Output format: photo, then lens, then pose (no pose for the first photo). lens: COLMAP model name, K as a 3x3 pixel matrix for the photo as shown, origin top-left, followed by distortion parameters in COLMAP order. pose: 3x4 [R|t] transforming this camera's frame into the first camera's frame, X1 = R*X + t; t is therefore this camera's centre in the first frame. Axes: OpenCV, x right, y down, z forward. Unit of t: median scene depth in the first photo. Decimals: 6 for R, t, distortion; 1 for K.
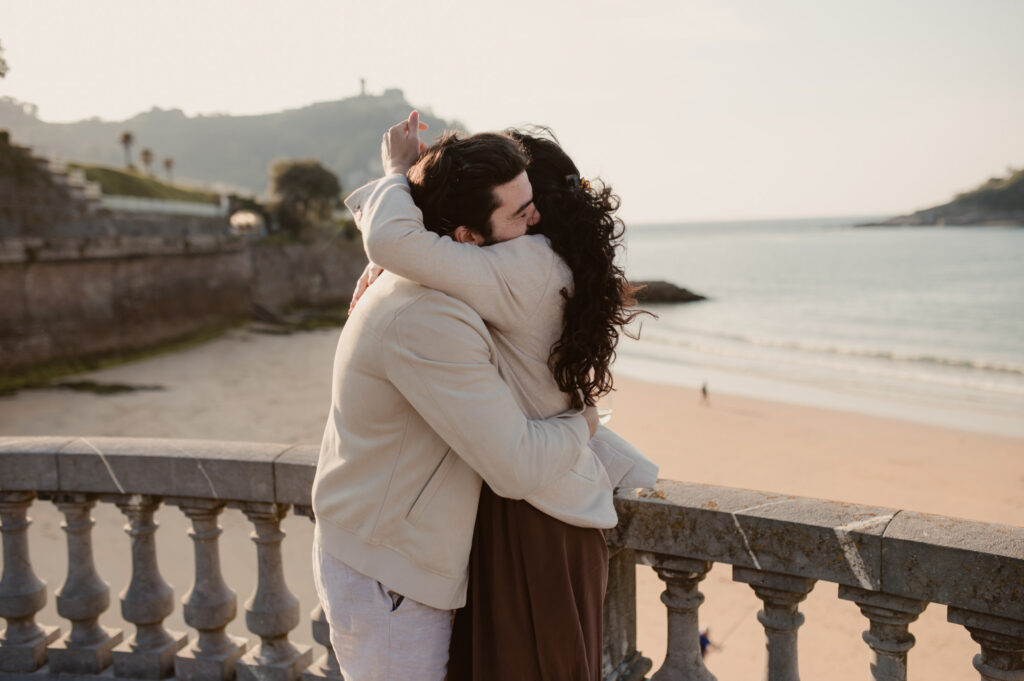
lens RADIAL K [[981.5, 0, 510.1], [0, 981.5, 337.0], [0, 0, 1]] dist [-0.066139, 0.092413]
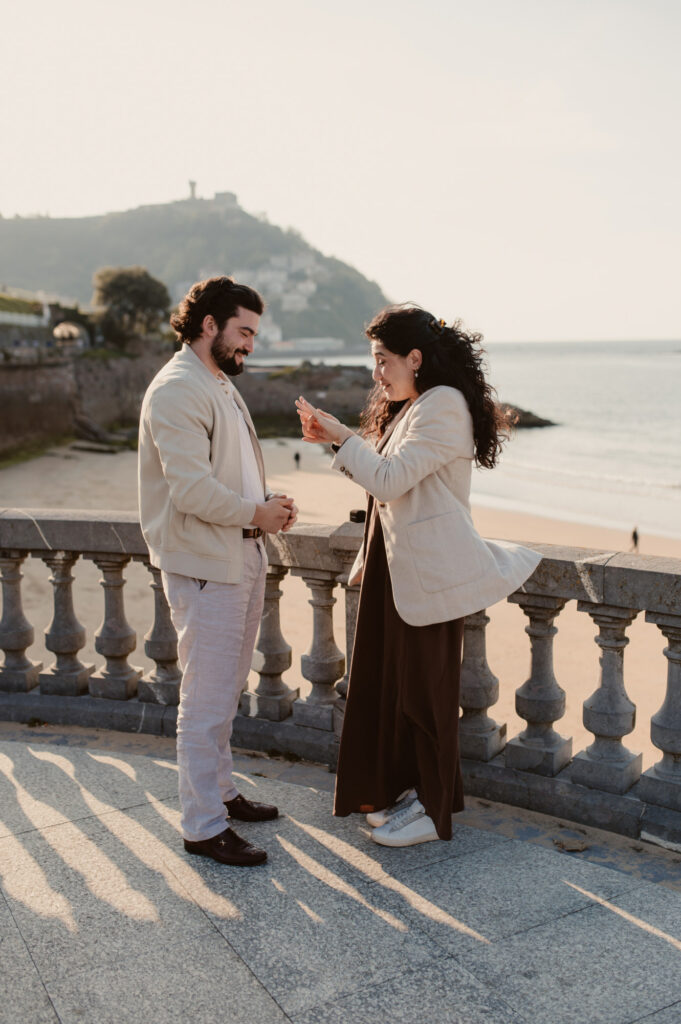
lens RADIAL K [[1037.6, 0, 361.4], [0, 1037.6, 509.7], [0, 0, 1]] dist [-0.064728, 0.088386]
pose [[0.999730, 0.016845, 0.015981, -0.010447], [-0.017575, 0.998754, 0.046714, 0.045983], [-0.015174, -0.046982, 0.998780, -0.475190]]
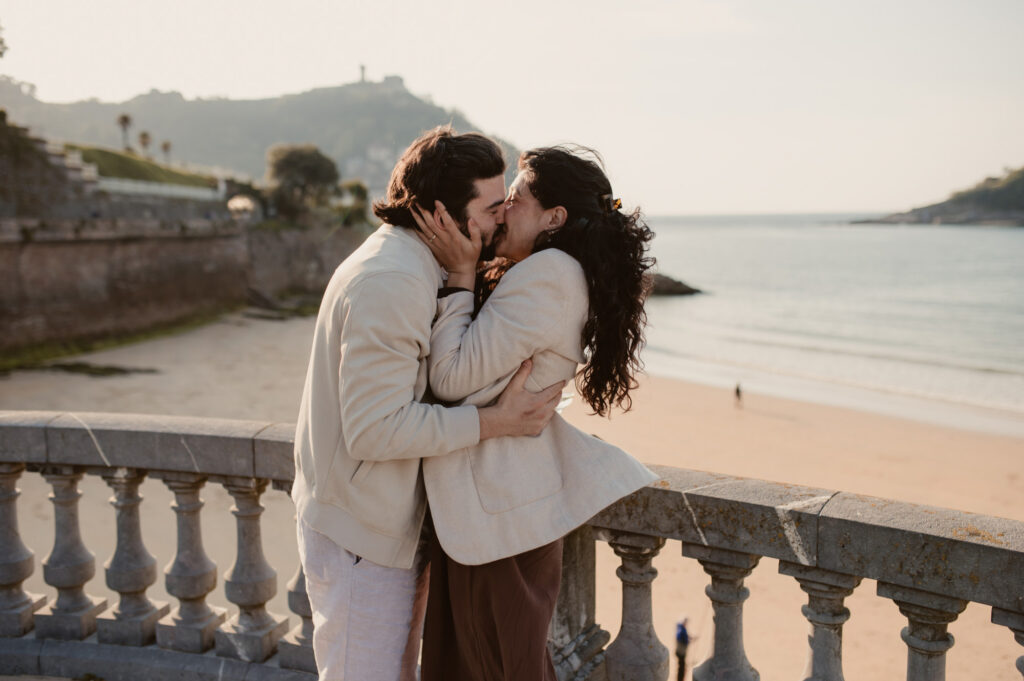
lens RADIAL K [[981.1, 0, 512.8], [0, 981.1, 333.5], [0, 0, 1]] dist [-0.065619, 0.094453]
pose [[0.999799, 0.018715, 0.007133, 0.030828], [-0.018762, 0.999802, 0.006570, 0.004458], [-0.007009, -0.006703, 0.999953, -0.054635]]
